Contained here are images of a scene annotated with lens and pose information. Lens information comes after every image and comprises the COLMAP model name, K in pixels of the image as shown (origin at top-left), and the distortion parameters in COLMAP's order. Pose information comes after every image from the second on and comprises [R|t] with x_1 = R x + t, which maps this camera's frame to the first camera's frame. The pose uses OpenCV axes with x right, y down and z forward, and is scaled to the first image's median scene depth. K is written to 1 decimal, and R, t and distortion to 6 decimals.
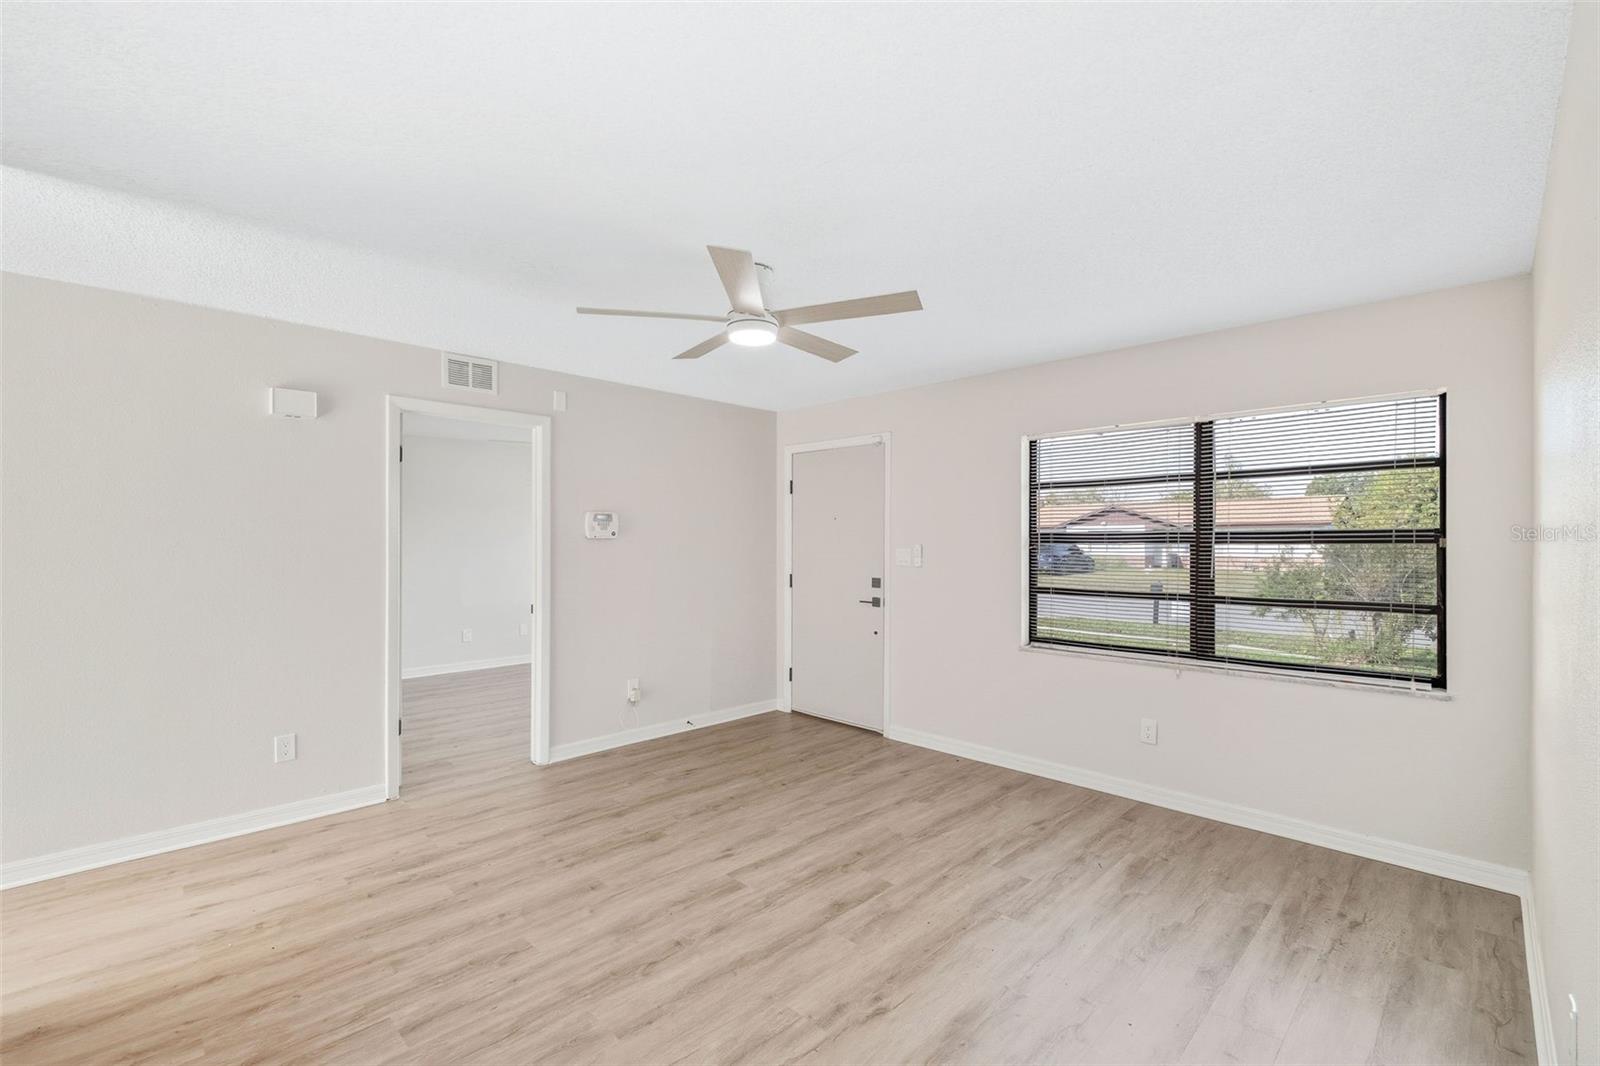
lens RADIAL K [[691.8, 0, 800.6], [0, 691.8, 540.0], [0, 0, 1]] dist [-0.001129, -0.000135]
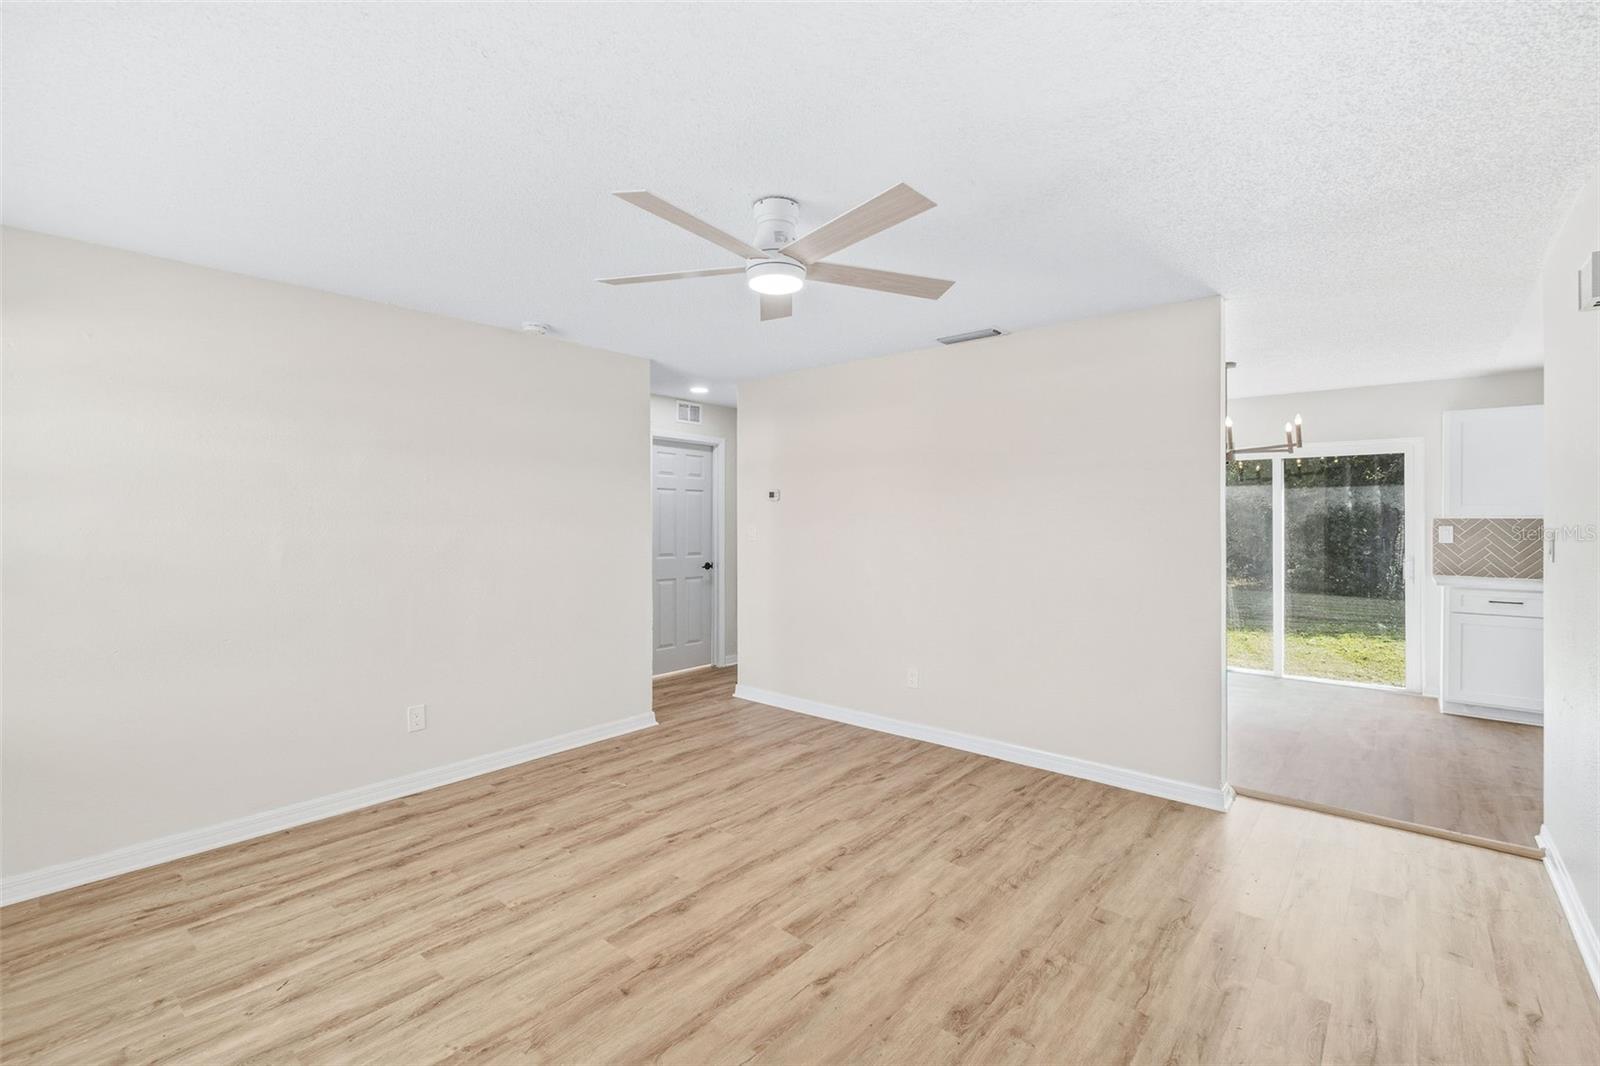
lens RADIAL K [[691.8, 0, 799.6], [0, 691.8, 522.4], [0, 0, 1]] dist [-0.001129, -0.000135]
pose [[-0.997179, -0.001751, -0.075044, -0.034441], [-0.001779, 0.999998, 0.000318, 0.004184], [0.075043, 0.000450, -0.997180, 1.870275]]
